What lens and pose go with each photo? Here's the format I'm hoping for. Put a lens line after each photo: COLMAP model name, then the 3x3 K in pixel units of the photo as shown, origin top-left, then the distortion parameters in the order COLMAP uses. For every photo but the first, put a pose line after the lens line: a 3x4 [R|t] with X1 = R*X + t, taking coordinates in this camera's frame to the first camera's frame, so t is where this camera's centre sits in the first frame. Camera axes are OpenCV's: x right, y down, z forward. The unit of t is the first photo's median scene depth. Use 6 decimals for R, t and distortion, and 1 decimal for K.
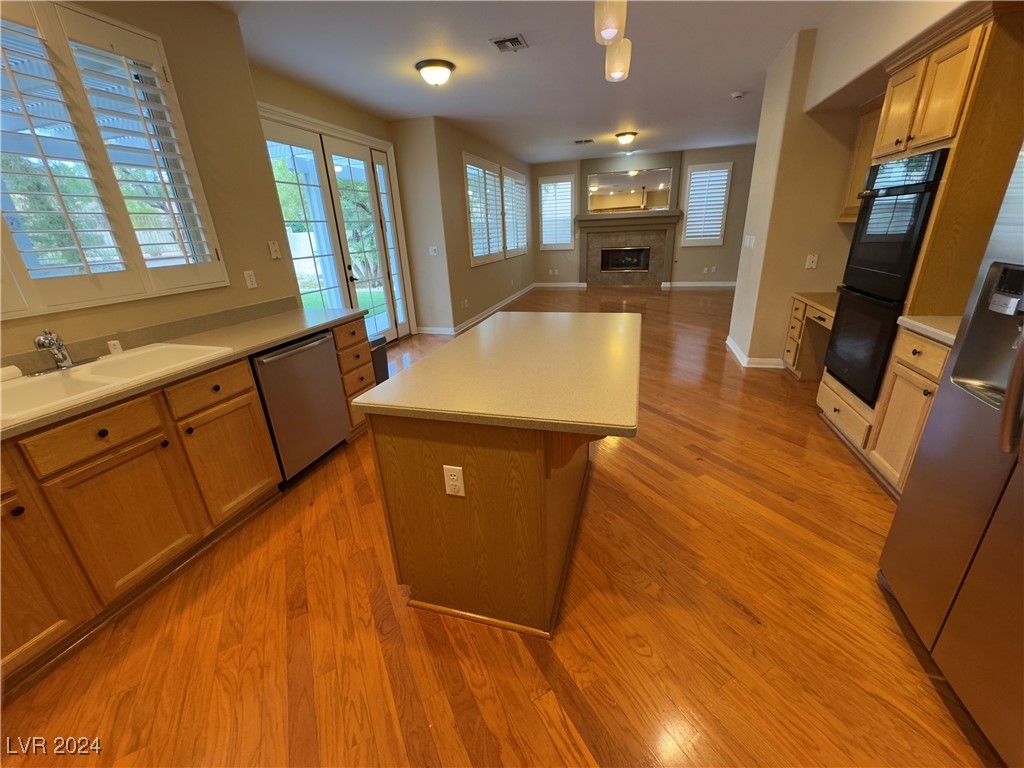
lens RADIAL K [[408.1, 0, 513.8], [0, 408.1, 382.5], [0, 0, 1]] dist [0.001908, 0.000131]
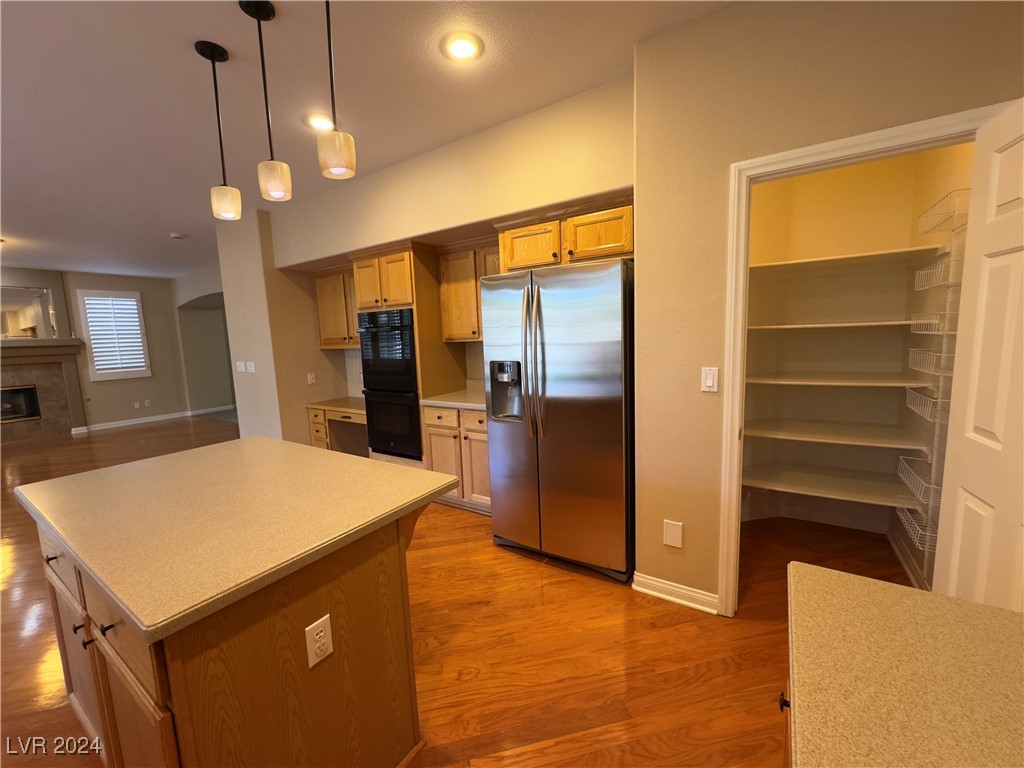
lens RADIAL K [[408.1, 0, 511.1], [0, 408.1, 385.0], [0, 0, 1]] dist [0.001908, 0.000131]
pose [[0.286299, -0.085963, 0.954276, -0.568175], [0.362285, 0.931739, -0.024759, -0.051383], [-0.887008, 0.352808, 0.297899, 0.190127]]
